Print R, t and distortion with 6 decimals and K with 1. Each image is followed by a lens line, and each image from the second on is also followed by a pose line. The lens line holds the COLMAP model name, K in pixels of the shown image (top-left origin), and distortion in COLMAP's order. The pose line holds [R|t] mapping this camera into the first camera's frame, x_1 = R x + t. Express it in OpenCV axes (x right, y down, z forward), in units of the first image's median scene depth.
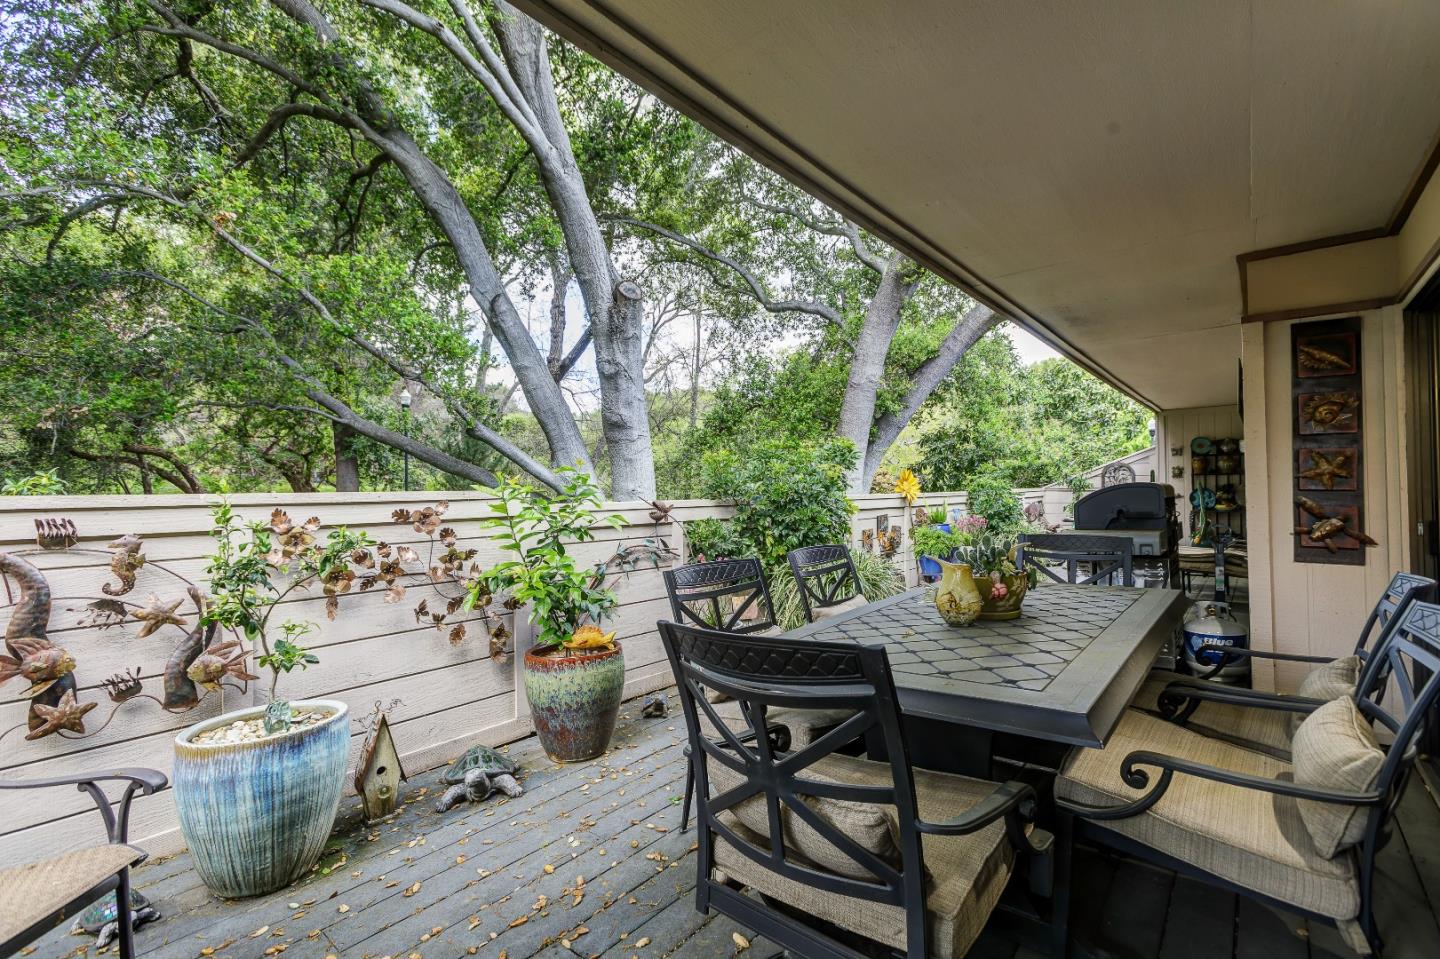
lens RADIAL K [[646.5, 0, 720.6], [0, 646.5, 472.7], [0, 0, 1]] dist [-0.012828, 0.007652]
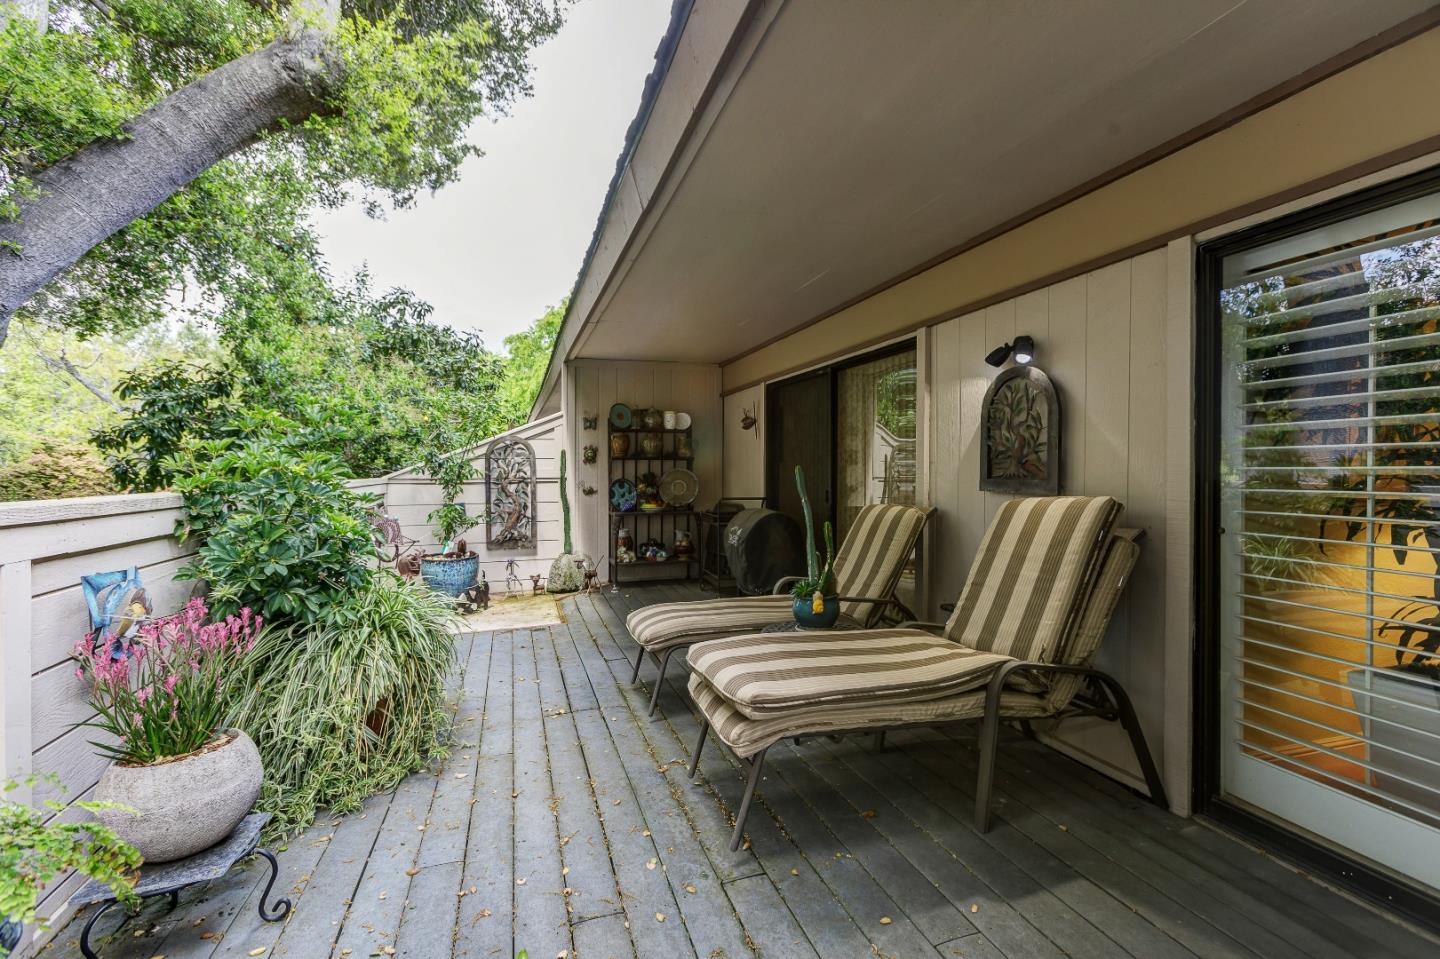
lens RADIAL K [[646.5, 0, 716.5], [0, 646.5, 478.6], [0, 0, 1]] dist [-0.012828, 0.007652]
pose [[0.540057, -0.001000, 0.841628, 0.220750], [-0.021436, 0.999659, 0.014943, 0.011049], [-0.841355, -0.026111, 0.539851, 0.530161]]
